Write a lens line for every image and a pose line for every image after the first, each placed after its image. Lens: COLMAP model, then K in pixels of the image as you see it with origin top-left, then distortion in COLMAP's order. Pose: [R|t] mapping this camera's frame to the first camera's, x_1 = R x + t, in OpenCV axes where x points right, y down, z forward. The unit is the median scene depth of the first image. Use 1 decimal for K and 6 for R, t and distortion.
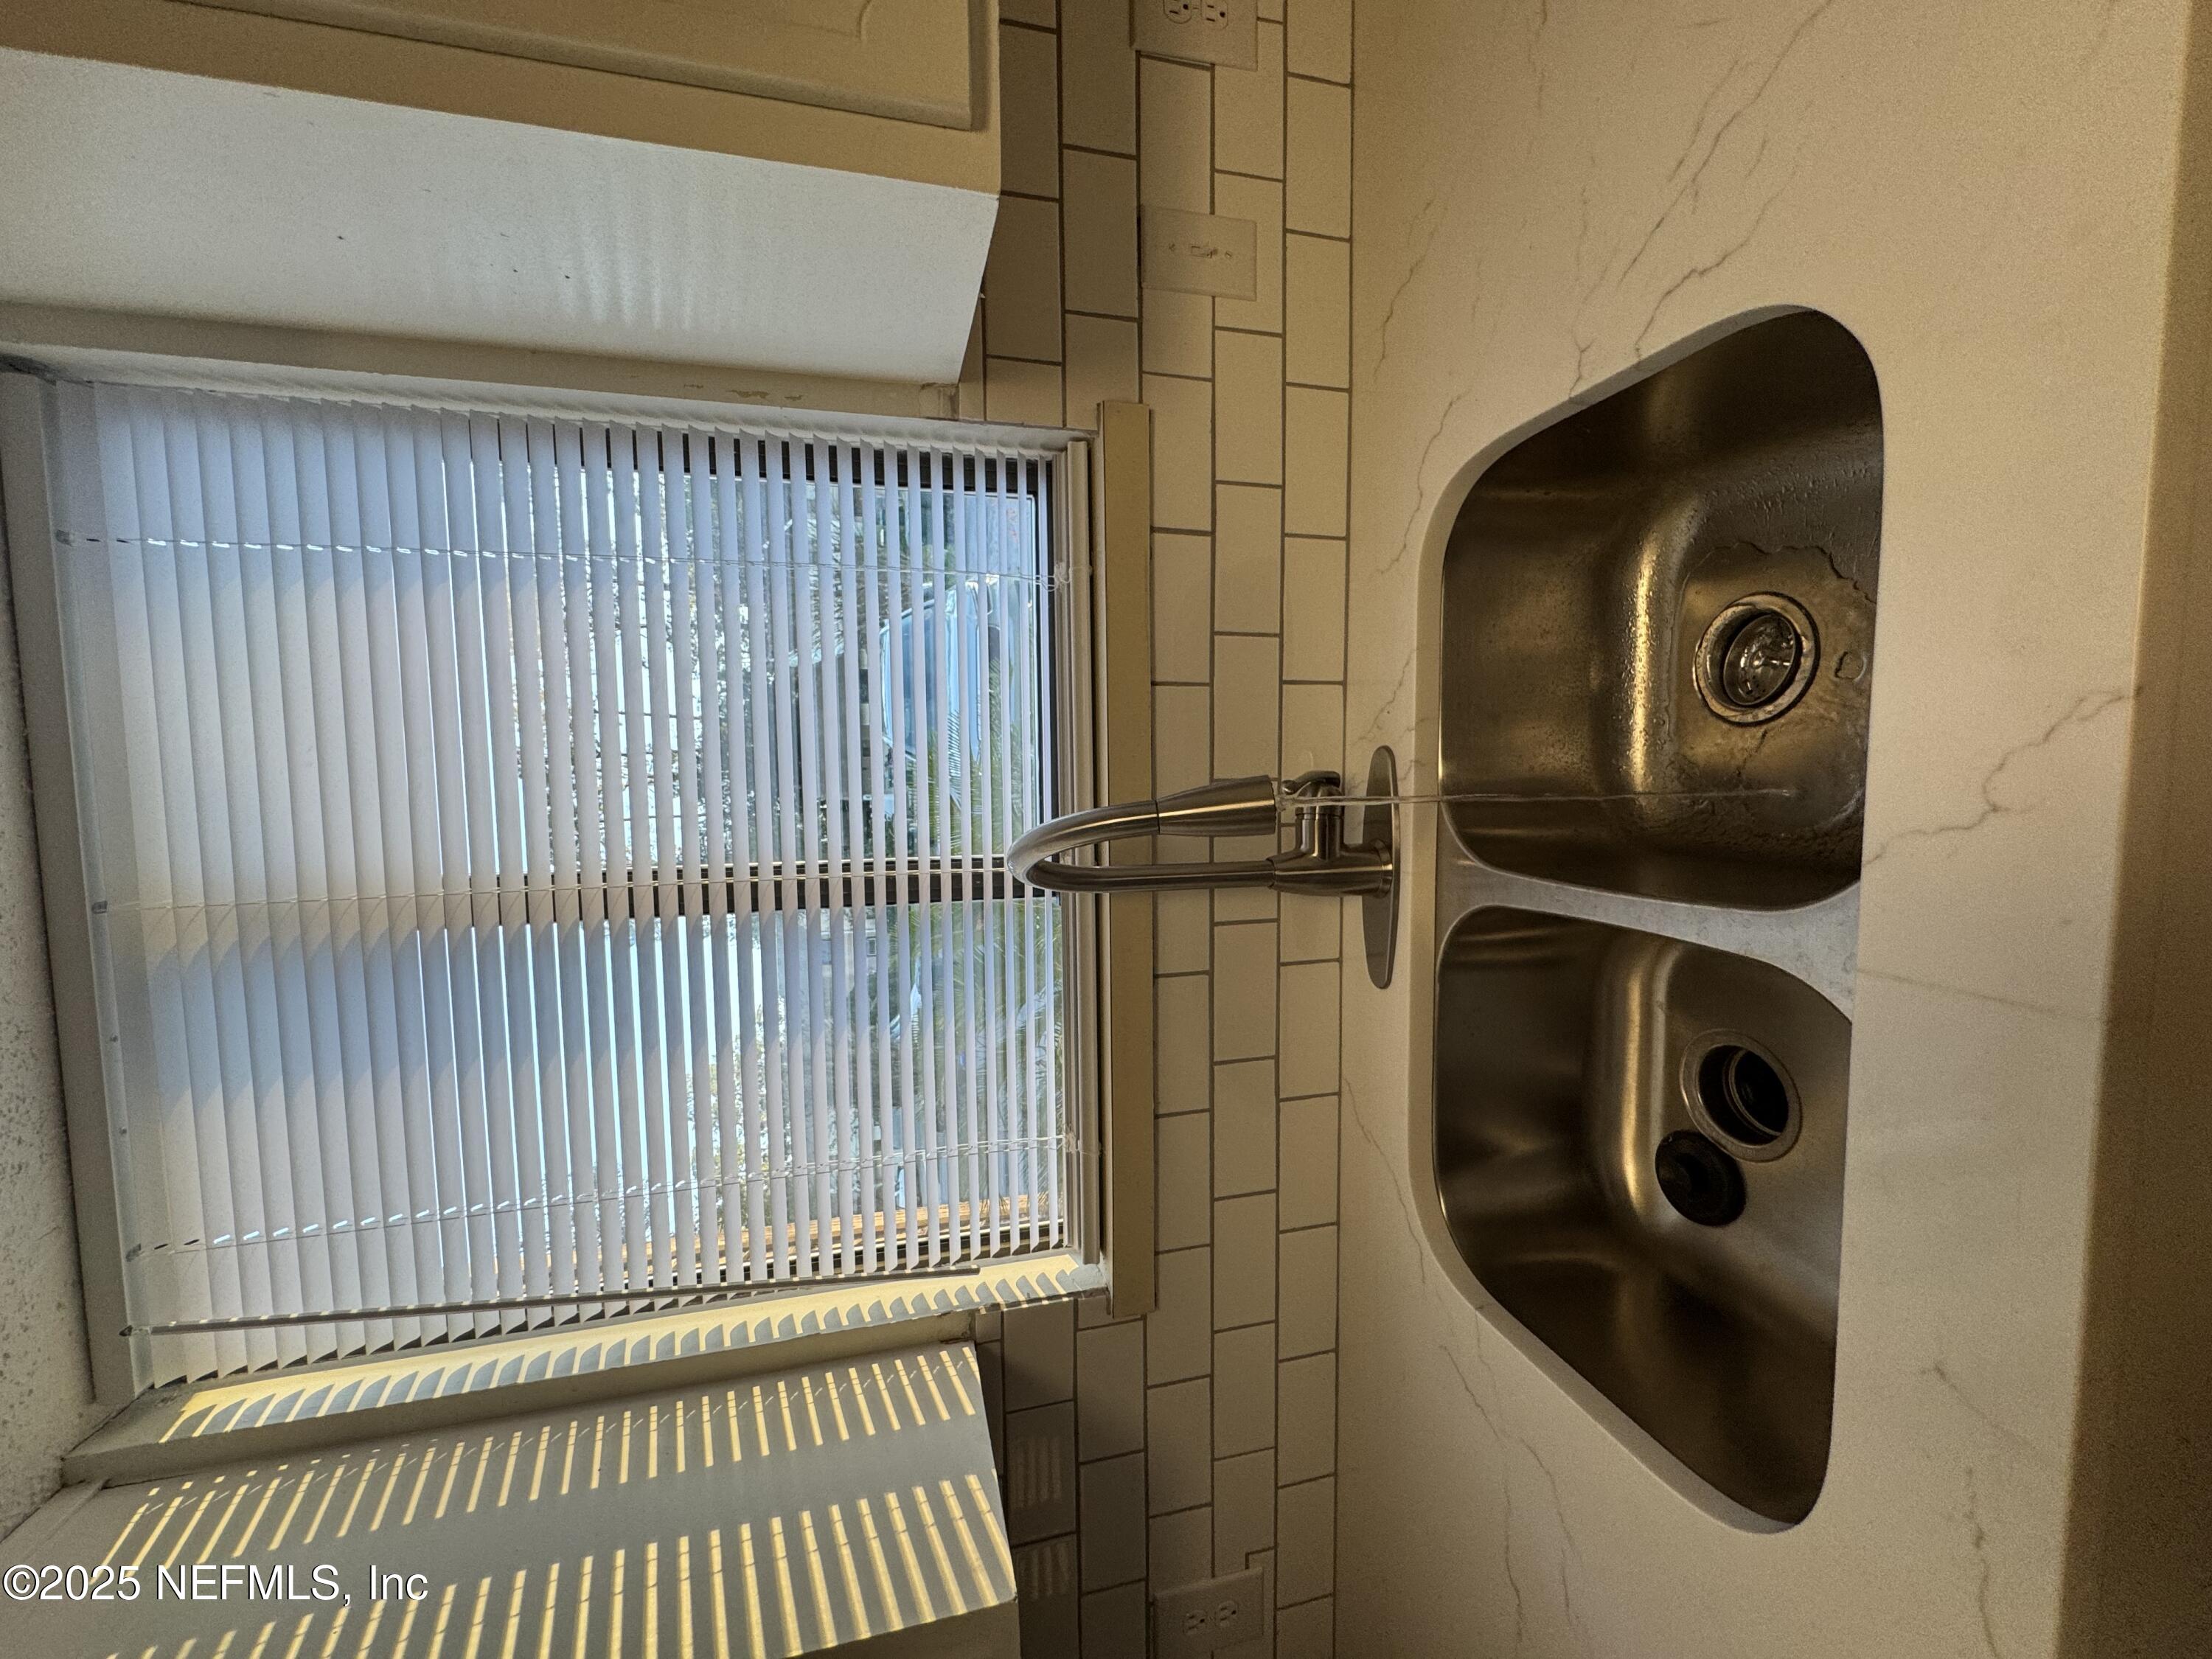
lens RADIAL K [[901.1, 0, 1107.0], [0, 901.1, 827.4], [0, 0, 1]] dist [-0.000710, 0.000203]
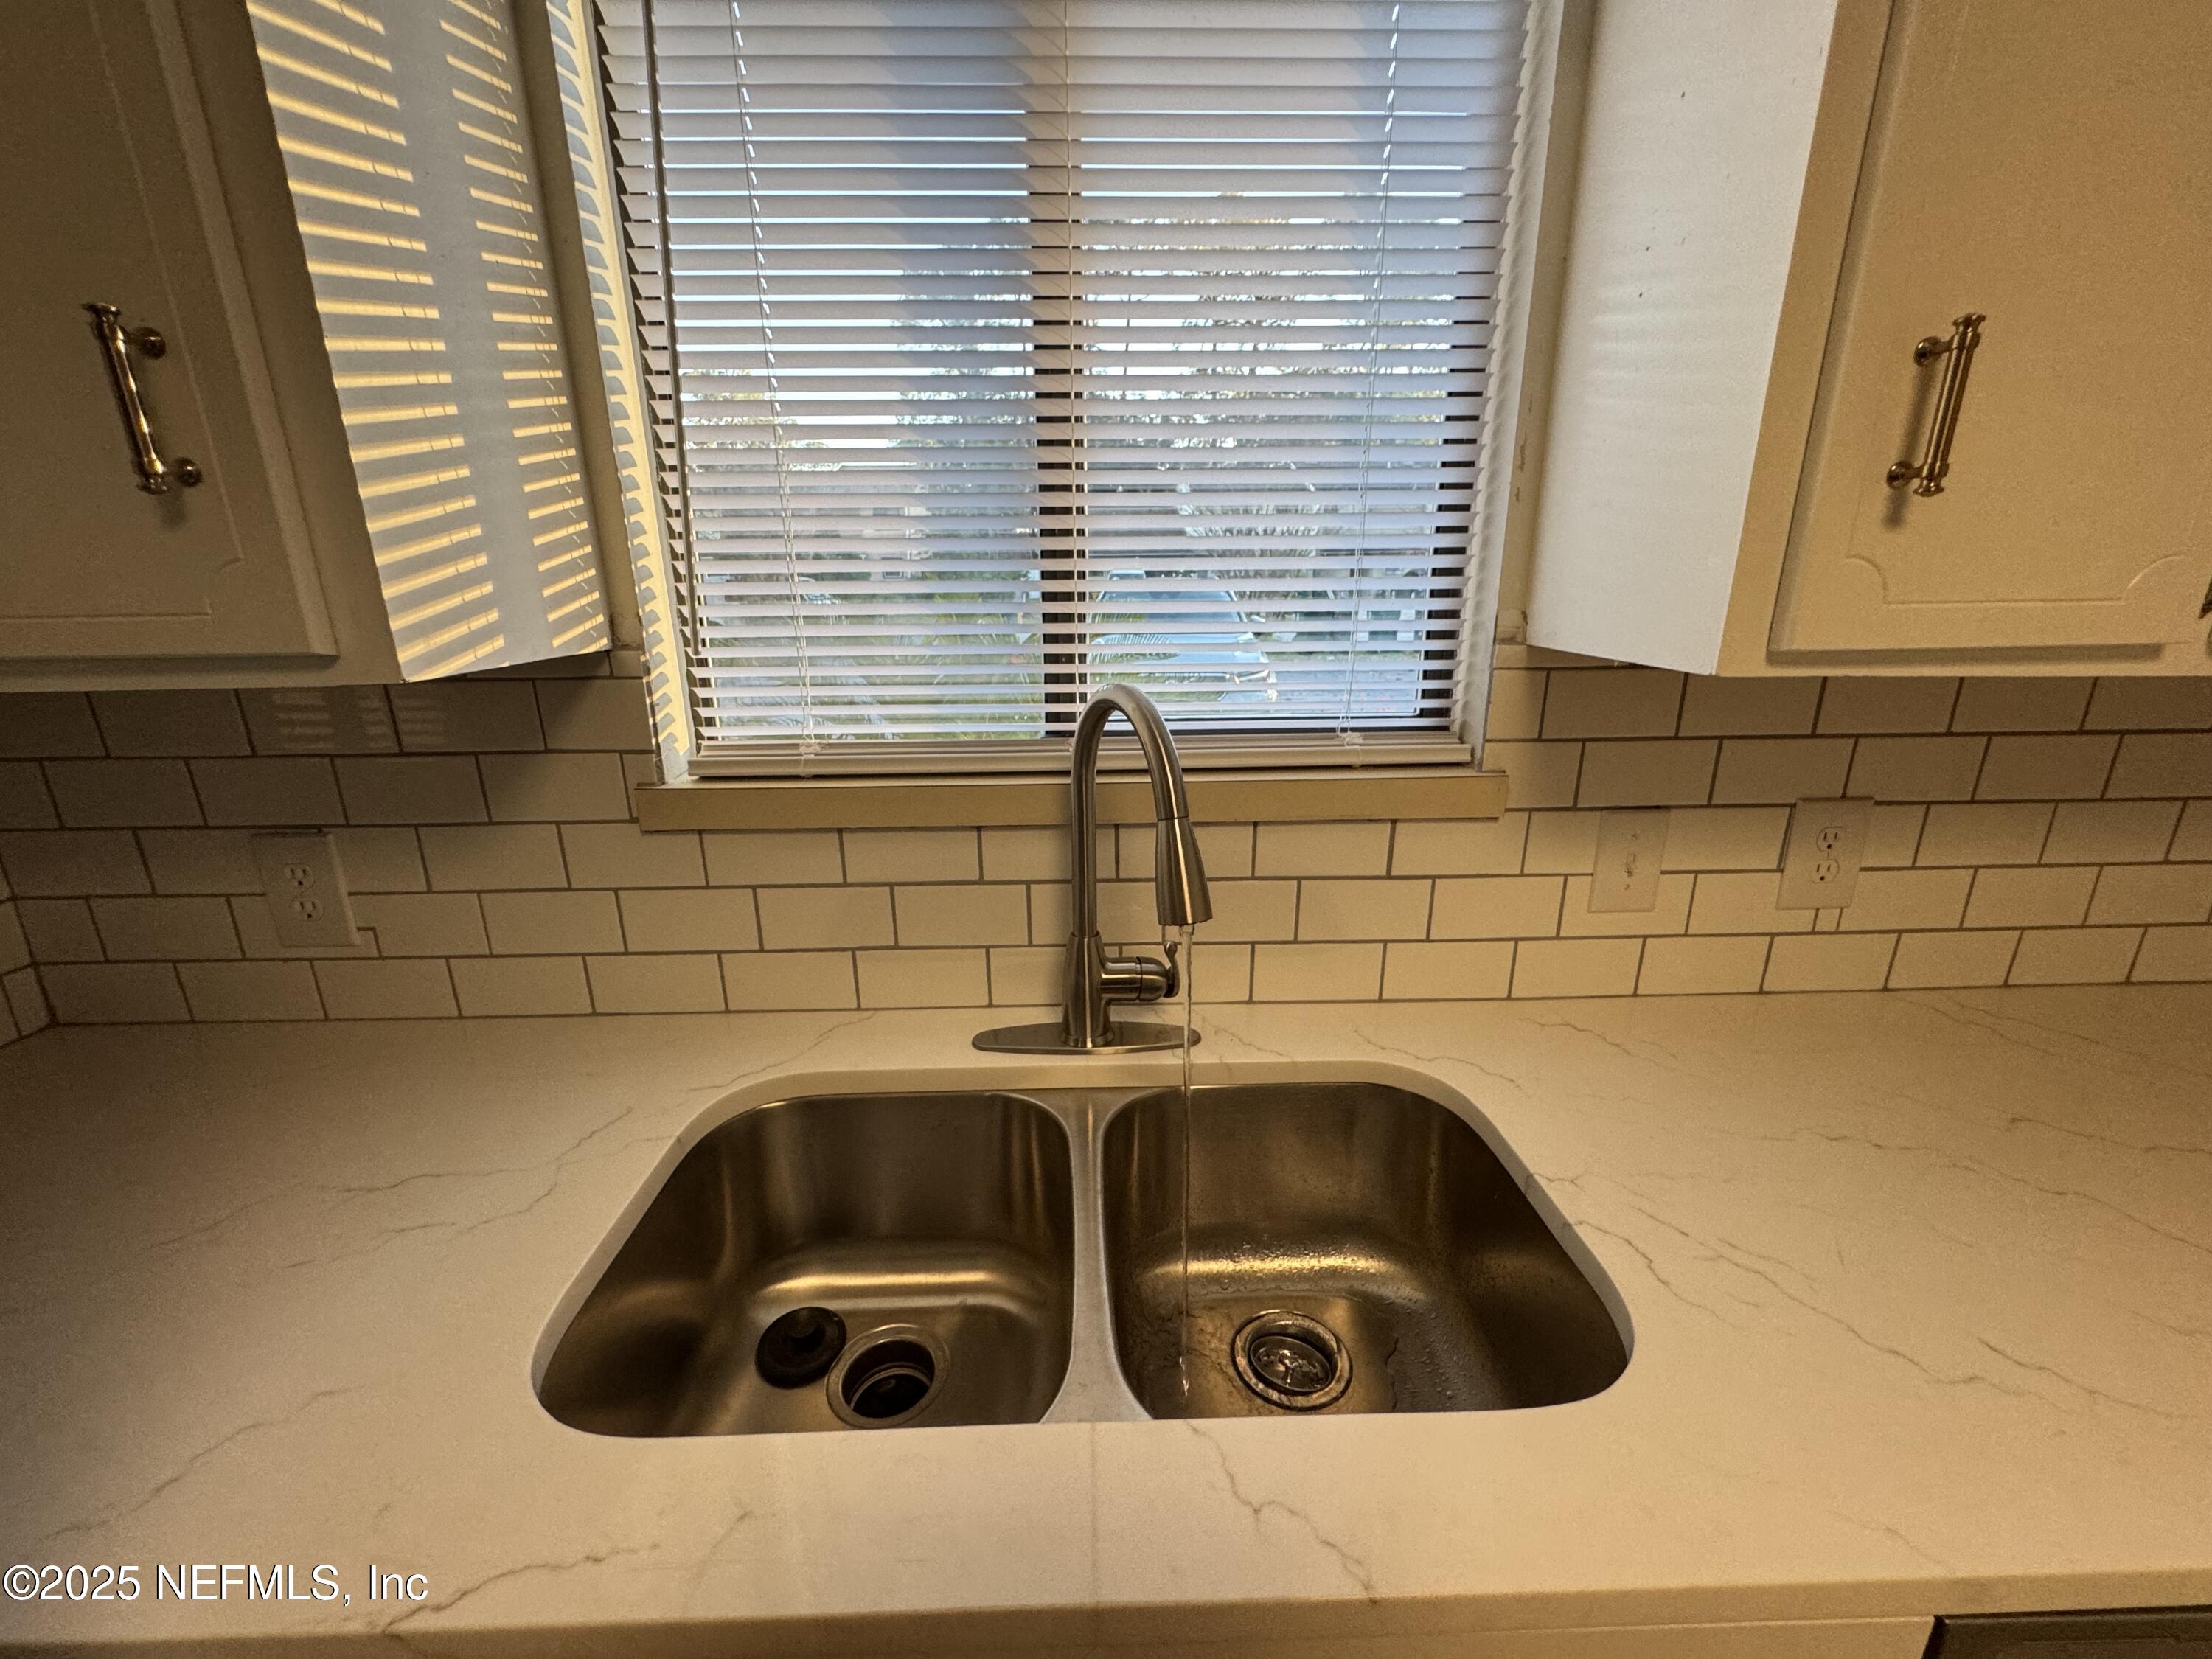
lens RADIAL K [[901.1, 0, 1106.3], [0, 901.1, 831.5], [0, 0, 1]] dist [-0.000710, 0.000203]
pose [[0.004826, 0.999530, 0.030283, 0.027927], [-0.994651, 0.007923, -0.102988, 0.133233], [-0.103179, -0.029624, 0.994222, -0.056943]]
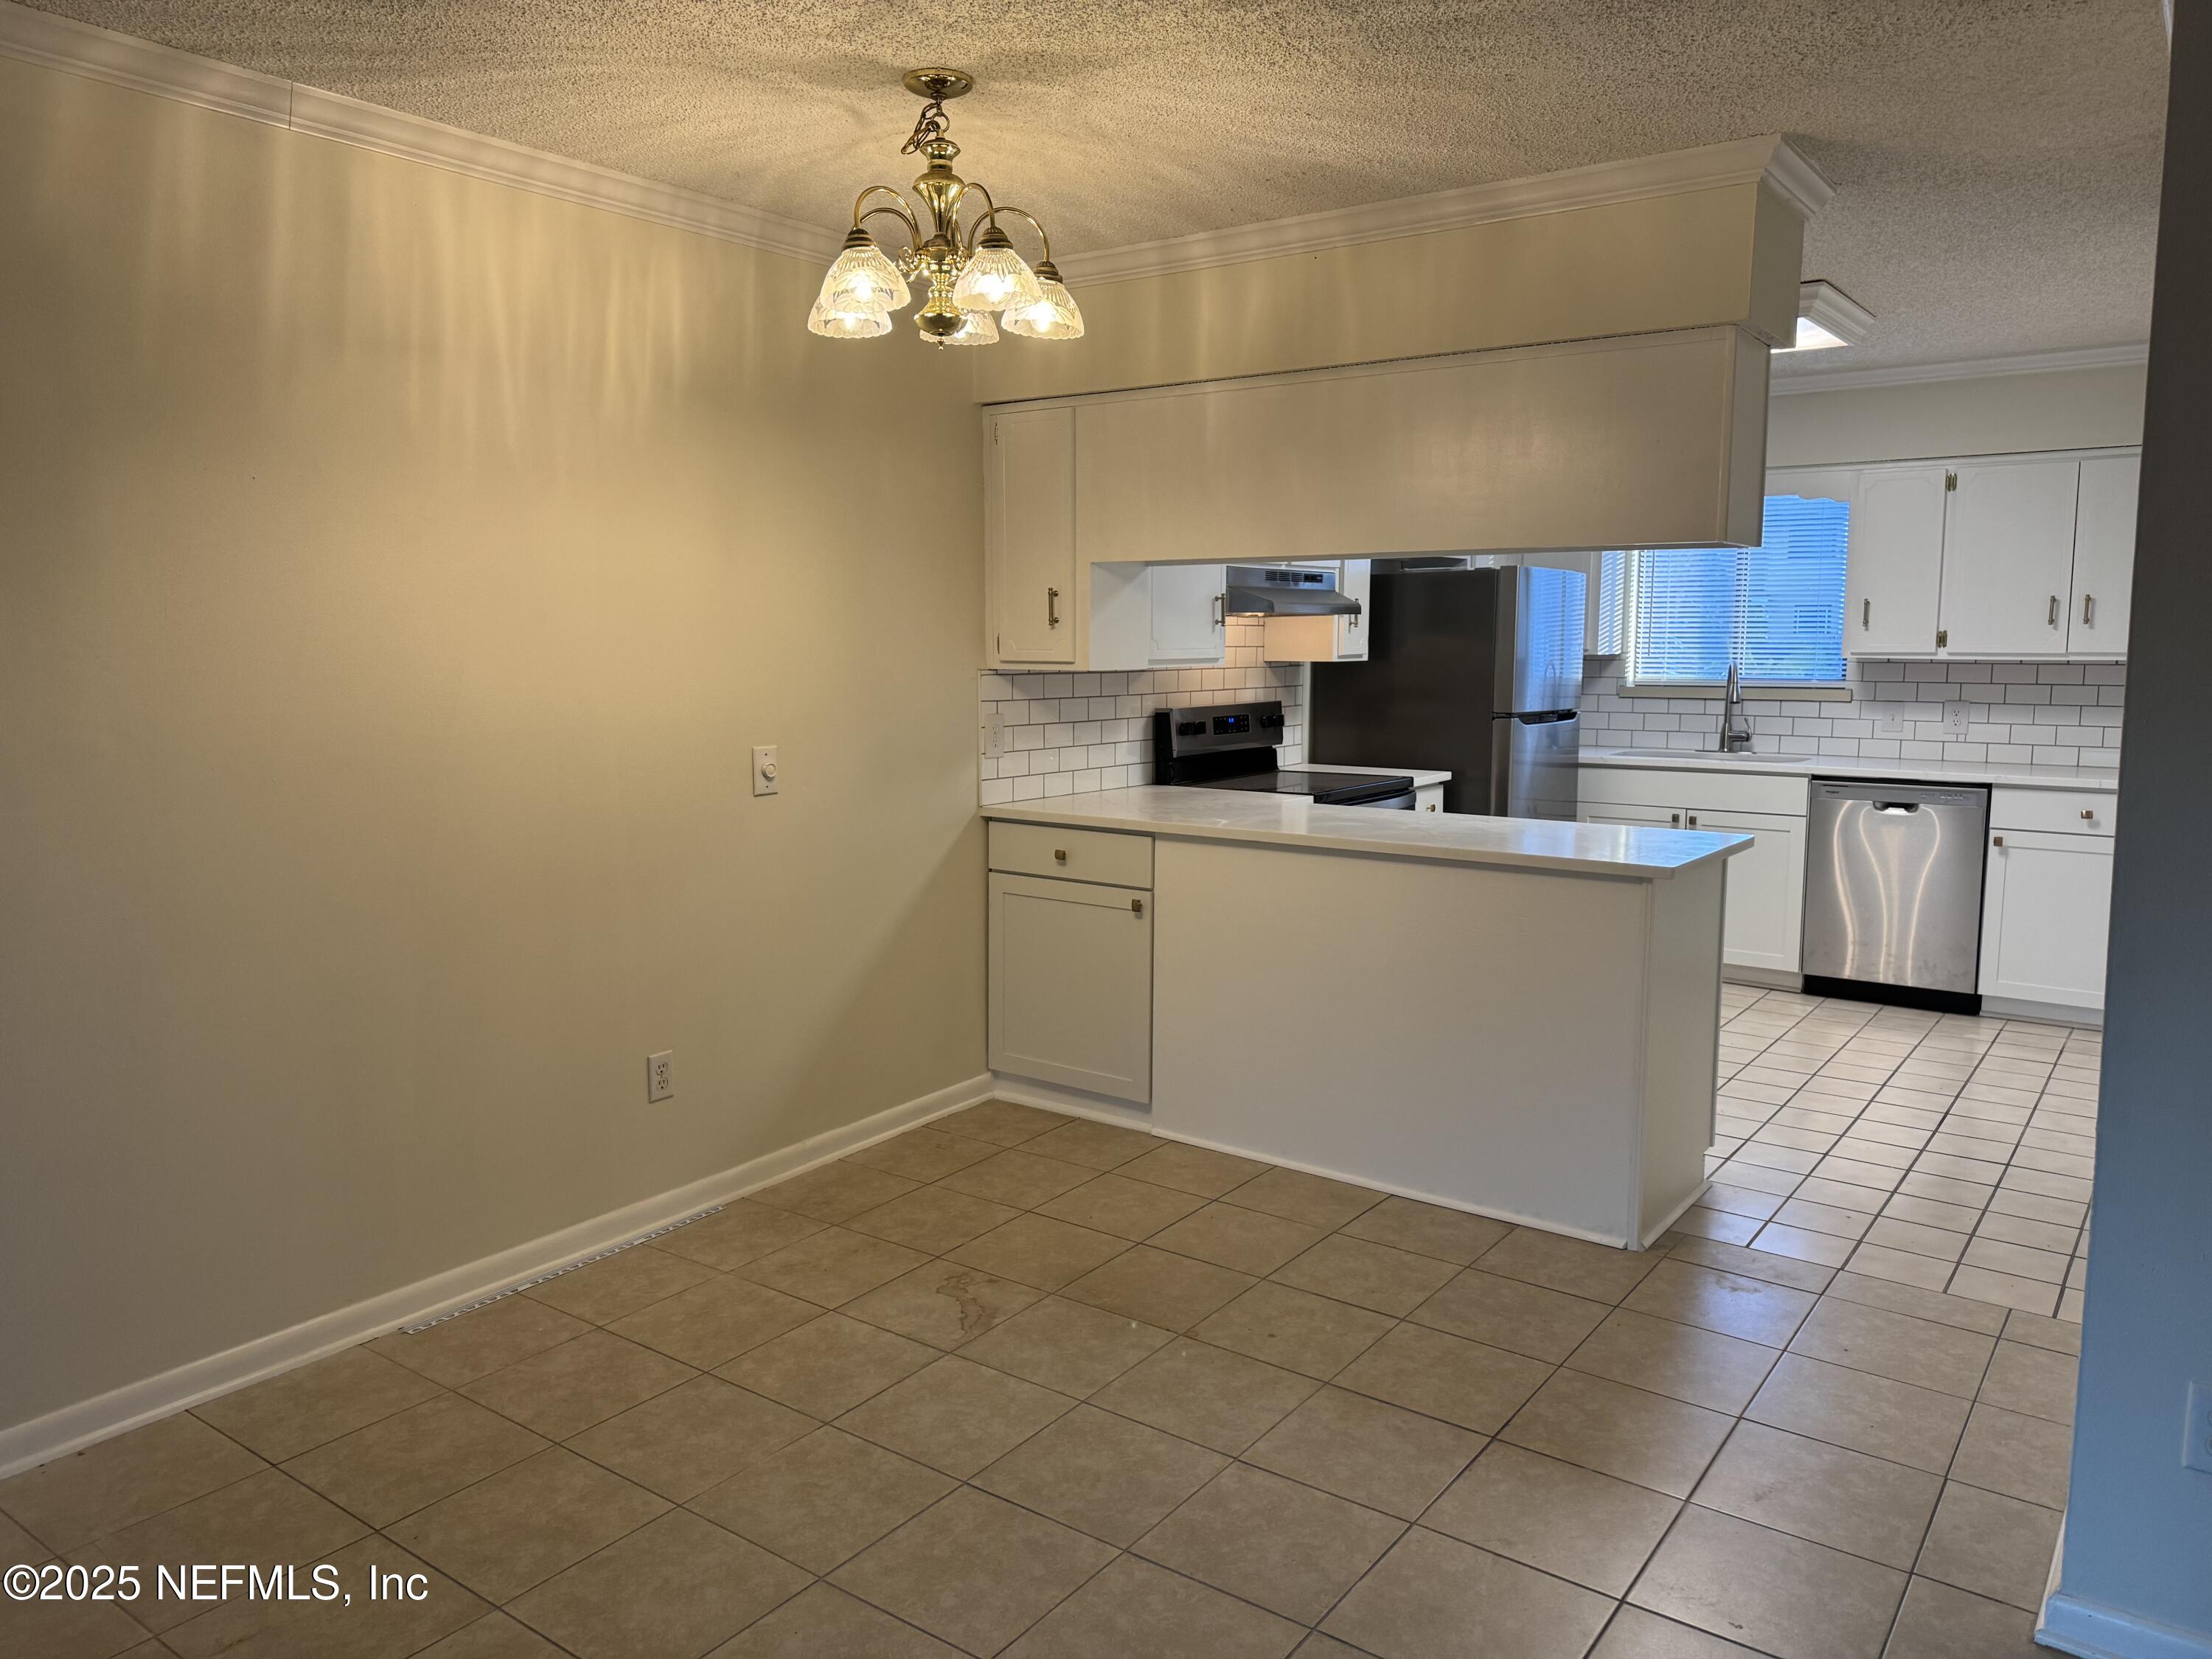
lens RADIAL K [[1531.0, 0, 1106.5], [0, 1531.0, 825.2], [0, 0, 1]] dist [0.049486, -0.018104]
pose [[-0.154586, 0.985390, -0.071488, 1.635167], [-0.846336, -0.094744, 0.524156, -1.349999], [0.509725, 0.141530, 0.848616, -6.667891]]
